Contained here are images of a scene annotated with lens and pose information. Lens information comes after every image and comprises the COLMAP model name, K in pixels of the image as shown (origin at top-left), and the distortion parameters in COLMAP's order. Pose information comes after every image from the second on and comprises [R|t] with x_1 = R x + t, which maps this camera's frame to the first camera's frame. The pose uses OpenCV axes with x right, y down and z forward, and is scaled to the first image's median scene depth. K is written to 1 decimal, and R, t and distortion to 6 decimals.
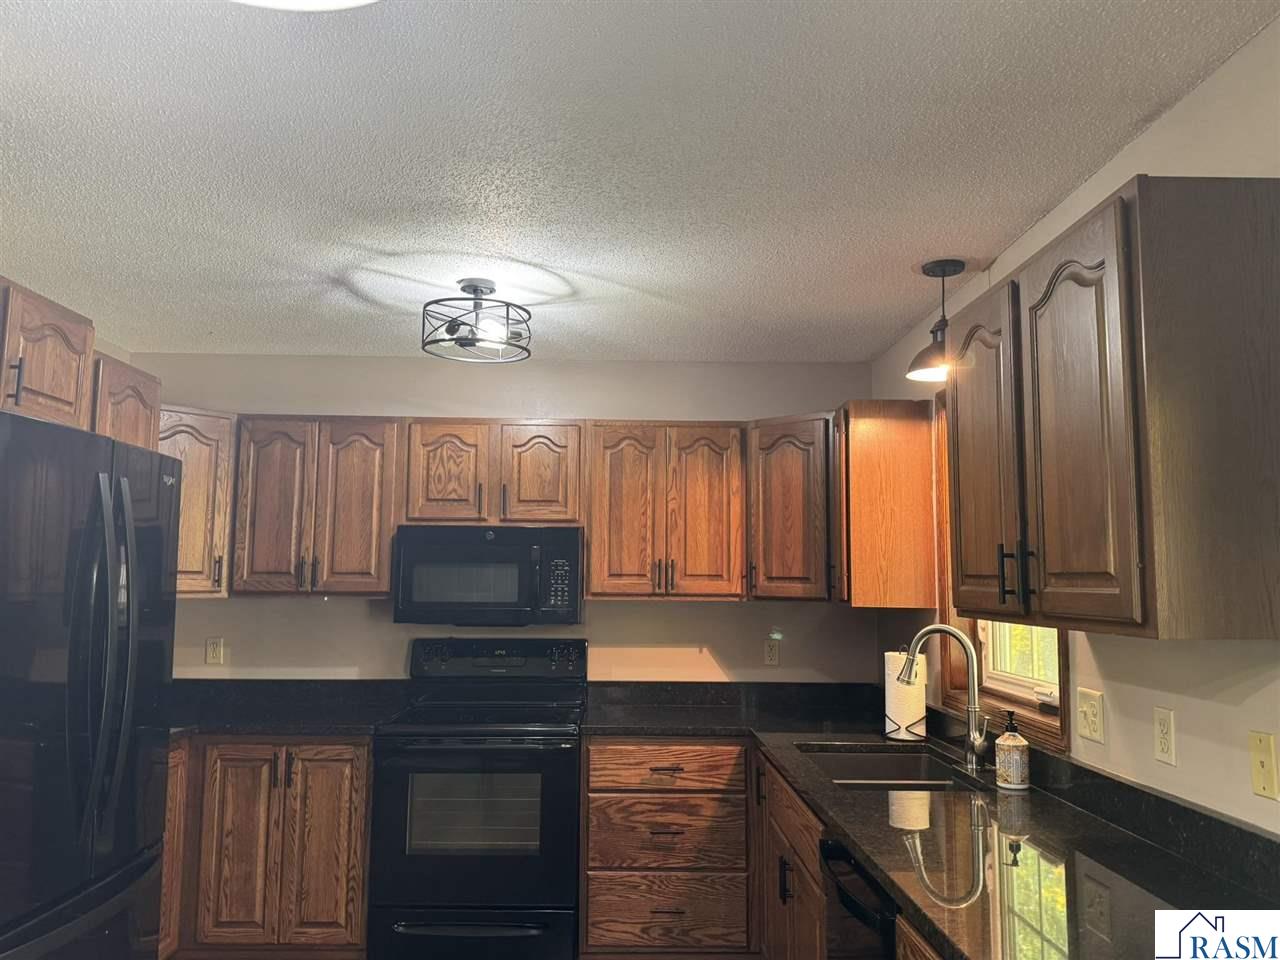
lens RADIAL K [[988.1, 0, 637.9], [0, 988.1, 468.7], [0, 0, 1]] dist [0.077769, -0.117051]
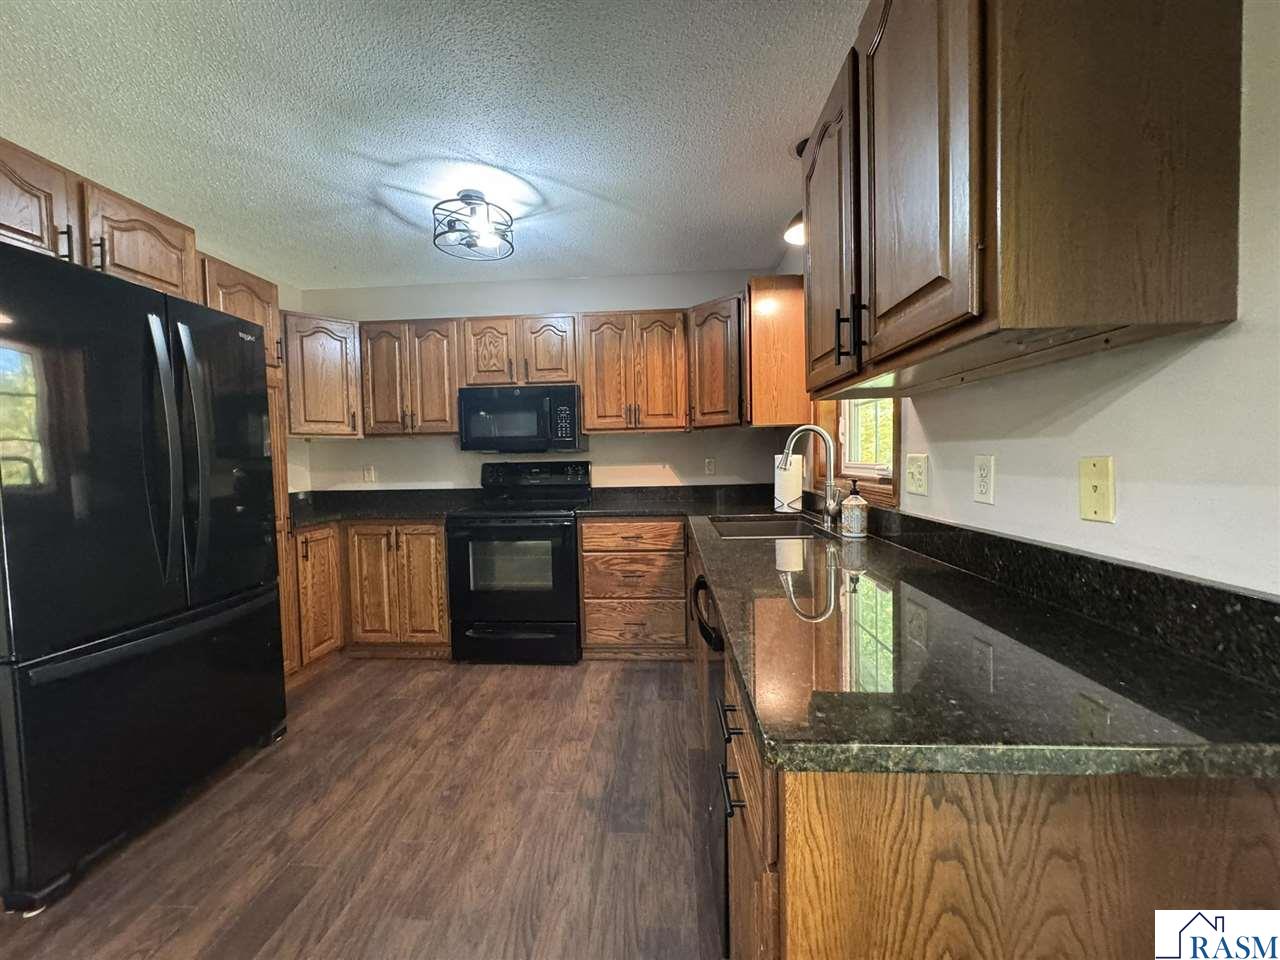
lens RADIAL K [[516.5, 0, 639.6], [0, 516.5, 479.7], [0, 0, 1]] dist [-0.003935, 0.001634]
pose [[0.996089, -0.025901, -0.084472, 0.110317], [0.038507, 0.987752, 0.151206, 0.095118], [0.079521, -0.153867, 0.984886, 0.230715]]
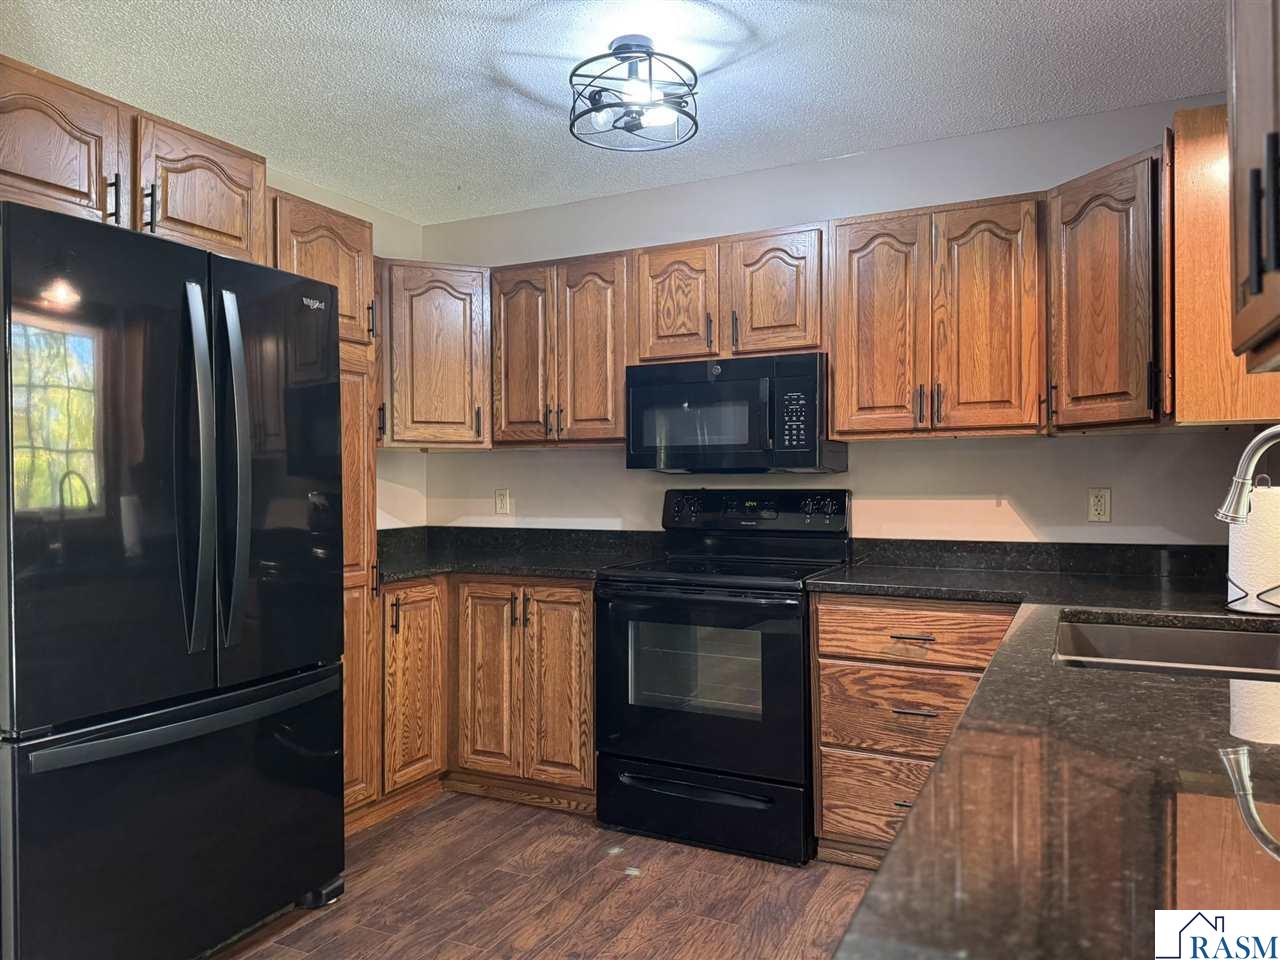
lens RADIAL K [[901.5, 0, 634.4], [0, 901.5, 482.6], [0, 0, 1]] dist [0.081700, -0.104766]
pose [[0.883966, -0.013125, -0.467367, 0.174607], [0.064586, 0.993451, 0.094258, 0.094647], [0.463069, -0.113506, 0.879024, 0.266401]]
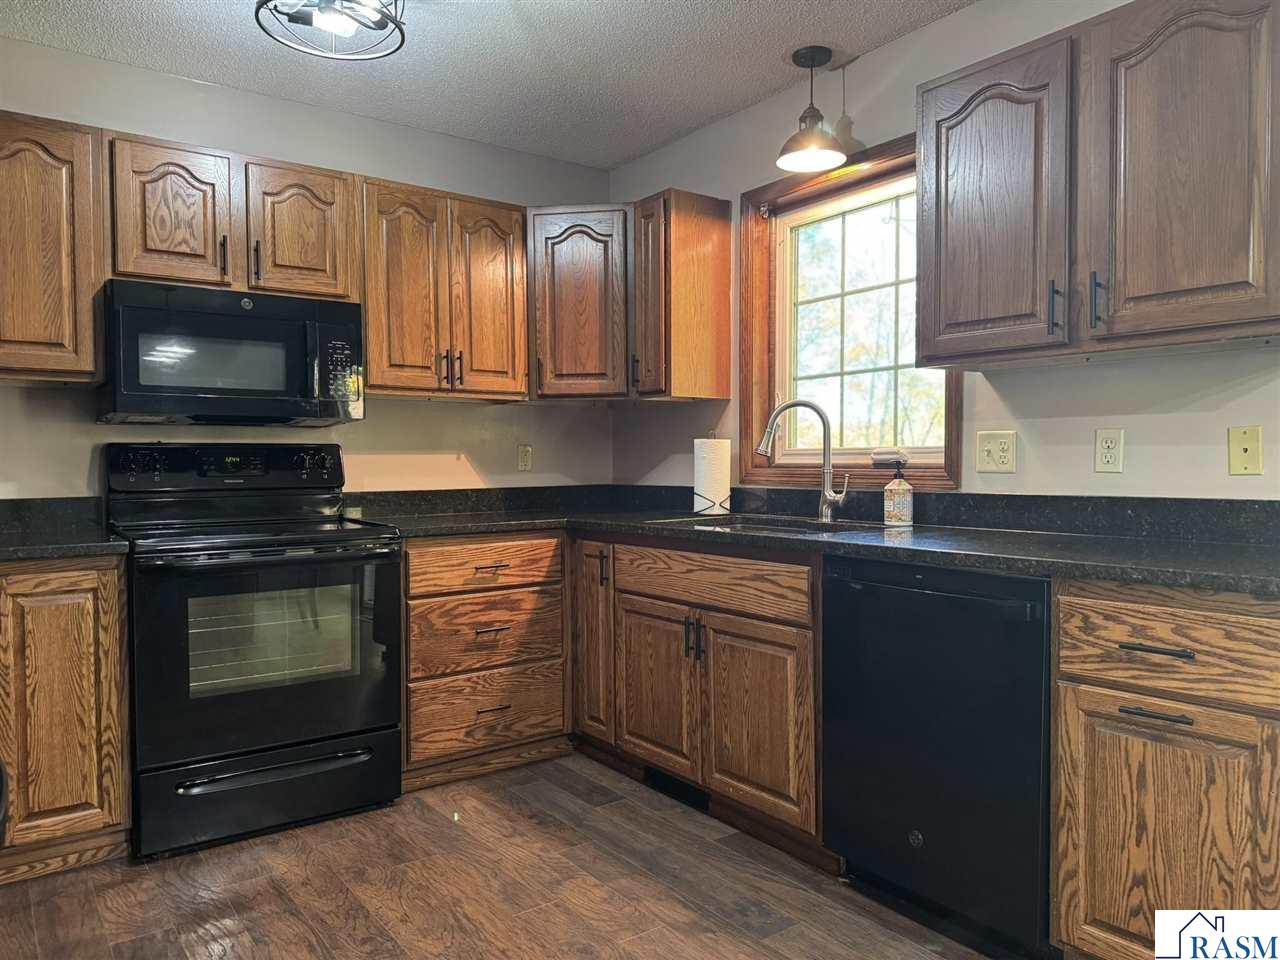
lens RADIAL K [[901.5, 0, 646.0], [0, 901.5, 486.6], [0, 0, 1]] dist [0.081700, -0.104766]
pose [[0.812558, -0.031576, 0.582025, -0.346071], [-0.049932, 0.991090, 0.123478, 0.114910], [-0.580738, -0.129394, 0.803741, 0.239816]]
